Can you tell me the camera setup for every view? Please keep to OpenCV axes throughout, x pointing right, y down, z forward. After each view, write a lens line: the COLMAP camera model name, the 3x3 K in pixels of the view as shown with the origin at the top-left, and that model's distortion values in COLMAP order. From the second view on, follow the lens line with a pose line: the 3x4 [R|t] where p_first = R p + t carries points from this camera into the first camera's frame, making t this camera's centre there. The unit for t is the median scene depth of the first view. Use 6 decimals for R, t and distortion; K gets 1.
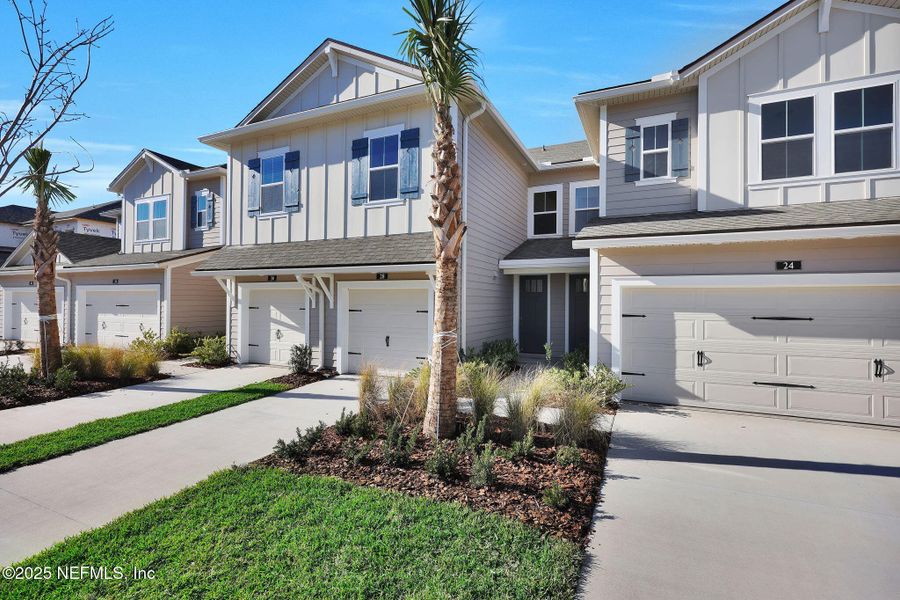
lens RADIAL K [[411.5, 0, 450.6], [0, 411.5, 298.0], [0, 0, 1]] dist [-0.000131, 0.000019]
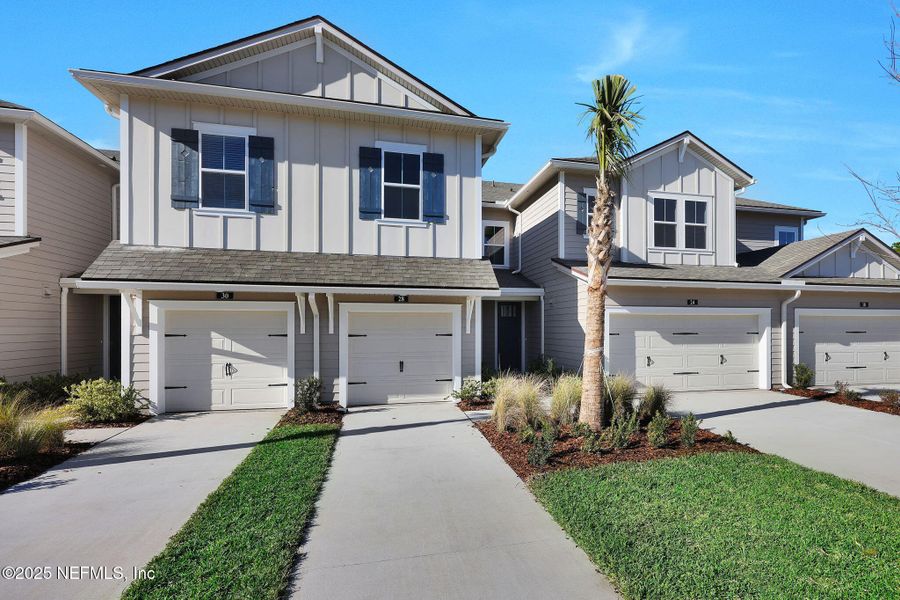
lens RADIAL K [[430.7, 0, 480.3], [0, 430.7, 326.3], [0, 0, 1]] dist [0.000497, 0.000087]
pose [[0.784586, -0.006579, 0.619985, -0.647420], [0.000960, 0.999955, 0.009396, 0.001839], [-0.620019, -0.006776, 0.784557, 0.099743]]
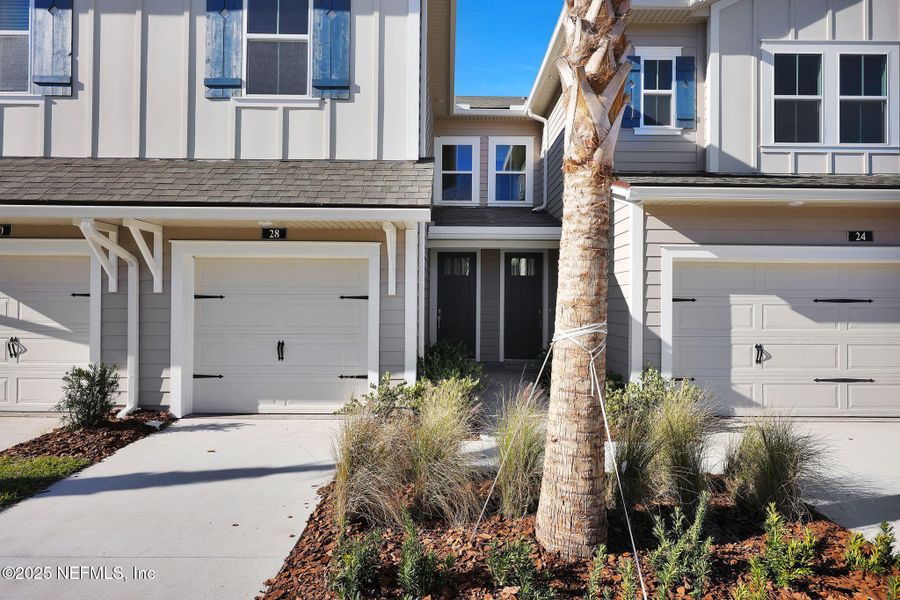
lens RADIAL K [[466.8, 0, 450.7], [0, 466.8, 297.1], [0, 0, 1]] dist [-0.000566, 0.000484]
pose [[0.905494, 0.001845, 0.424354, -0.218857], [-0.004271, 0.999980, 0.004767, 0.028690], [-0.424337, -0.006129, 0.905484, 0.333774]]
